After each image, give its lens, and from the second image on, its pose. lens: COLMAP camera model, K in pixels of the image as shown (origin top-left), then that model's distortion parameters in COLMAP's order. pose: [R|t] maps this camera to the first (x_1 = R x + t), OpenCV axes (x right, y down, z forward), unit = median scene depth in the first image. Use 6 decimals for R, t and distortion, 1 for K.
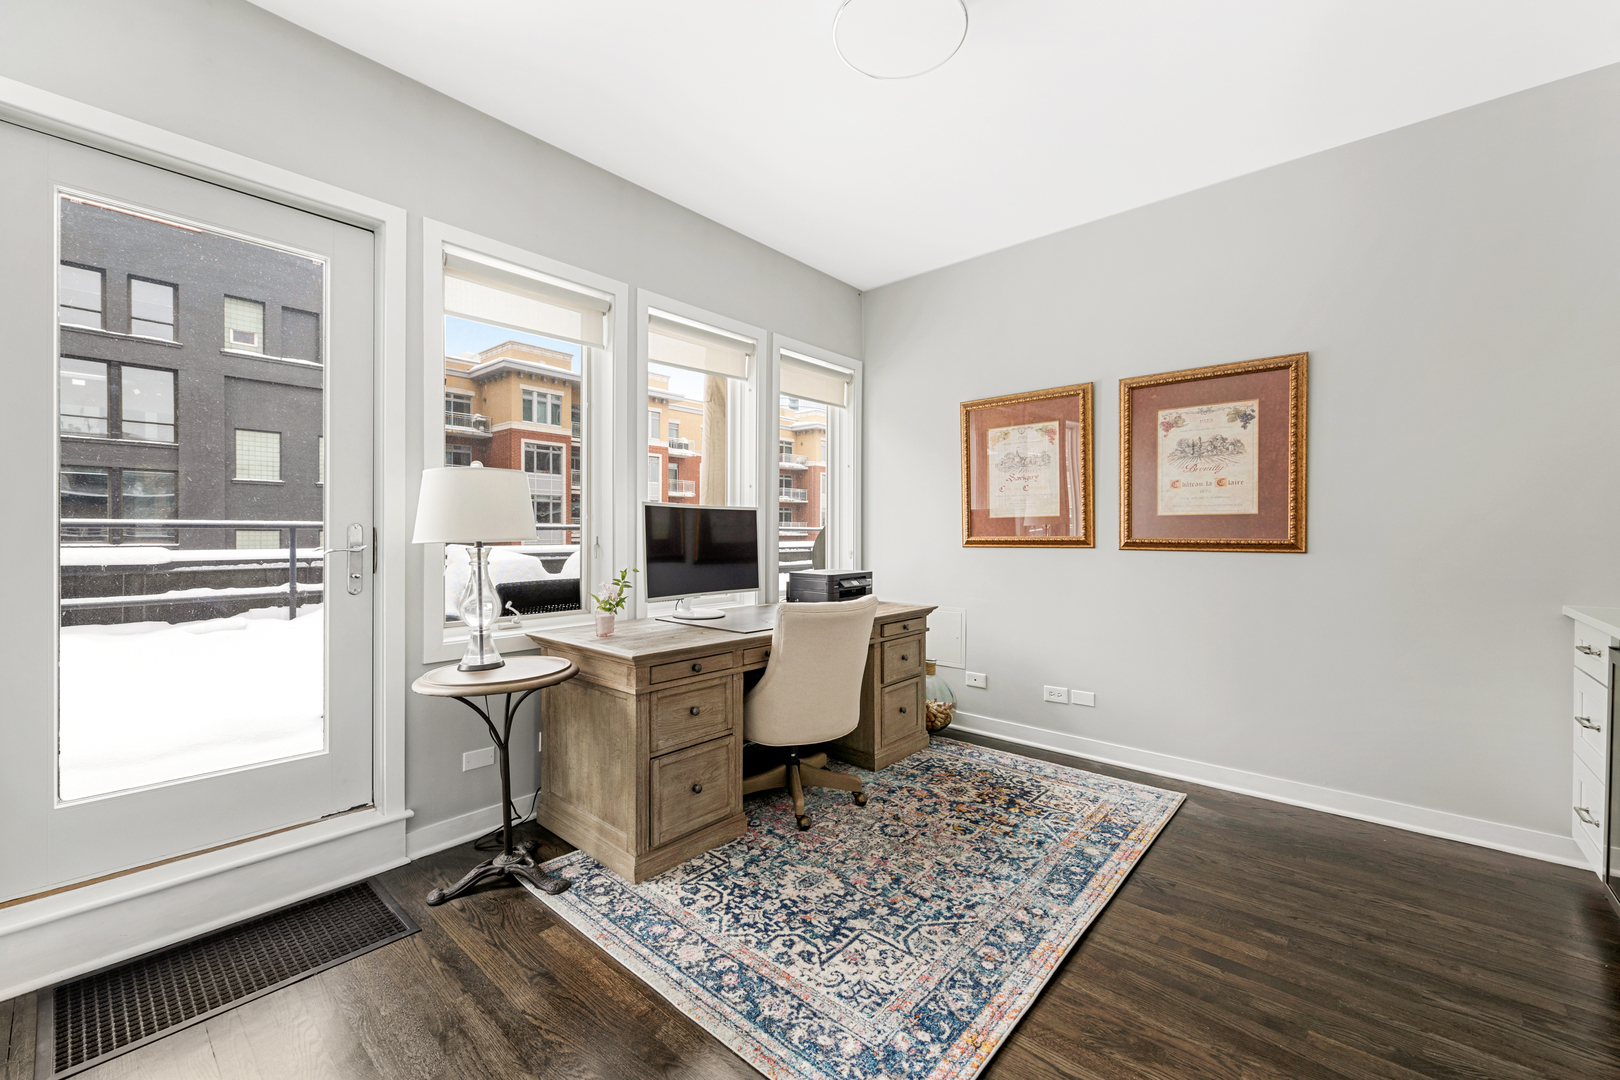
lens RADIAL K [[646.0, 0, 801.4], [0, 646.0, 536.6], [0, 0, 1]] dist [0.008896, -0.001661]
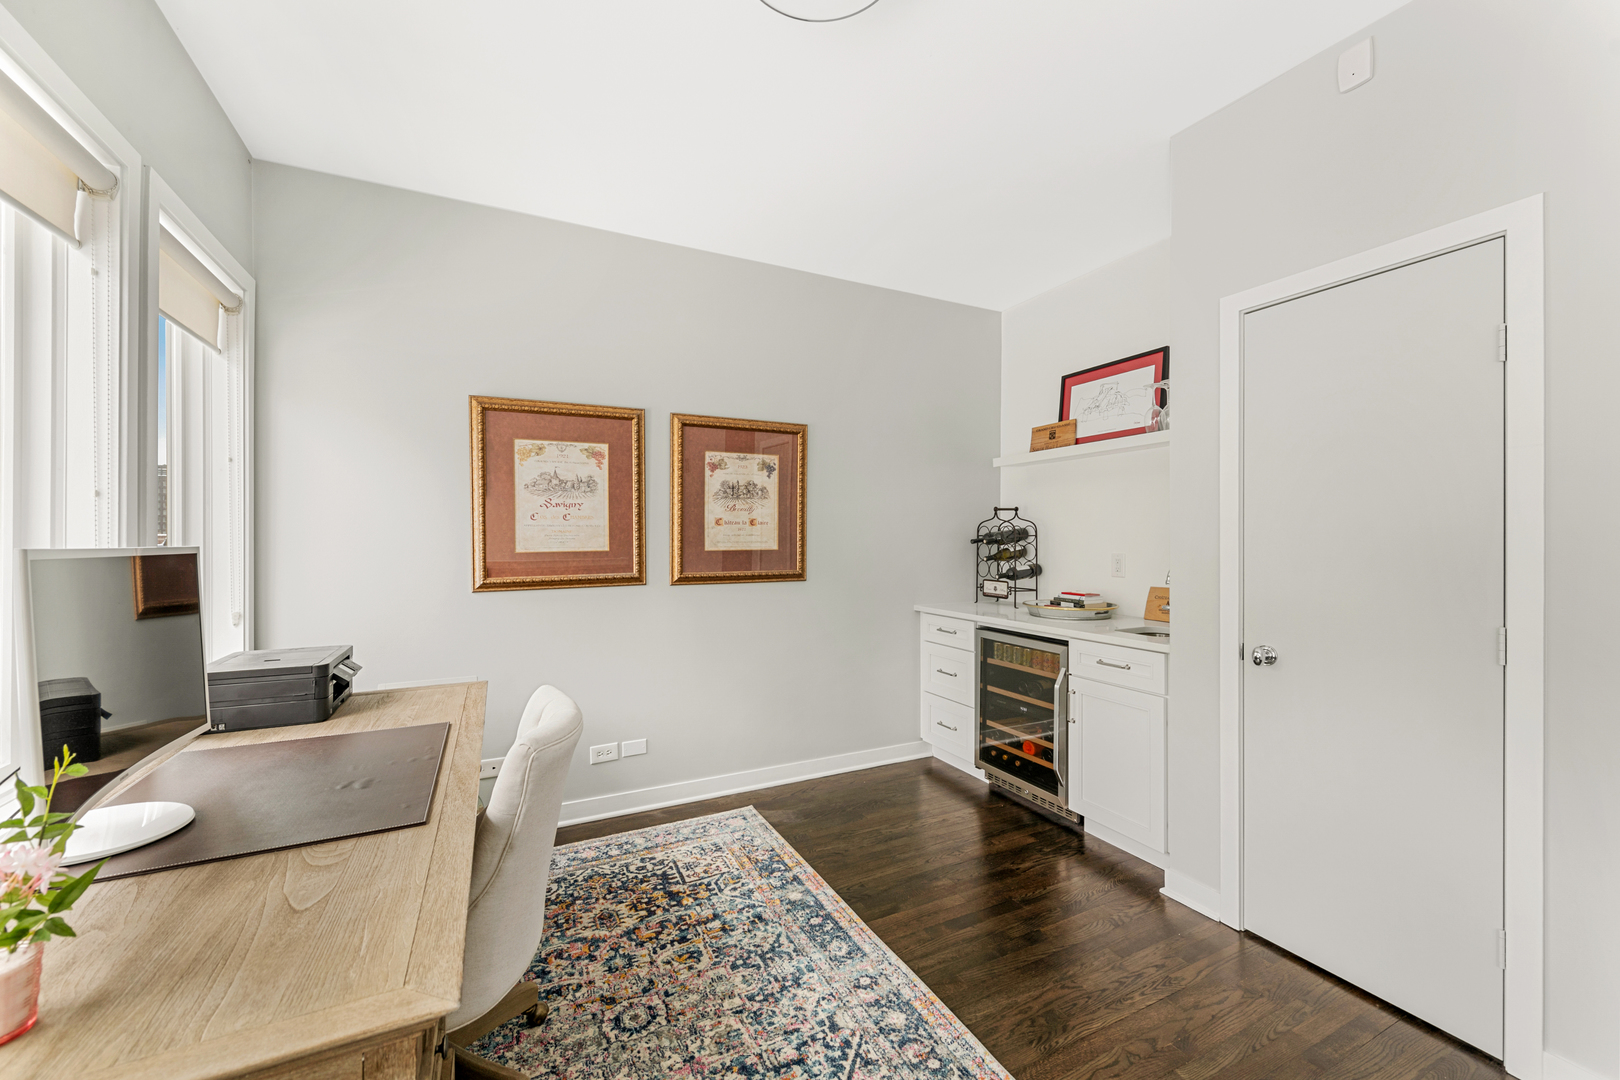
lens RADIAL K [[646.0, 0, 811.2], [0, 646.0, 536.1], [0, 0, 1]] dist [0.008896, -0.001661]
pose [[0.368690, -0.001264, 0.929552, -0.387326], [0.009120, 0.999956, -0.002257, -0.056510], [-0.929508, 0.009310, 0.368685, 0.492580]]
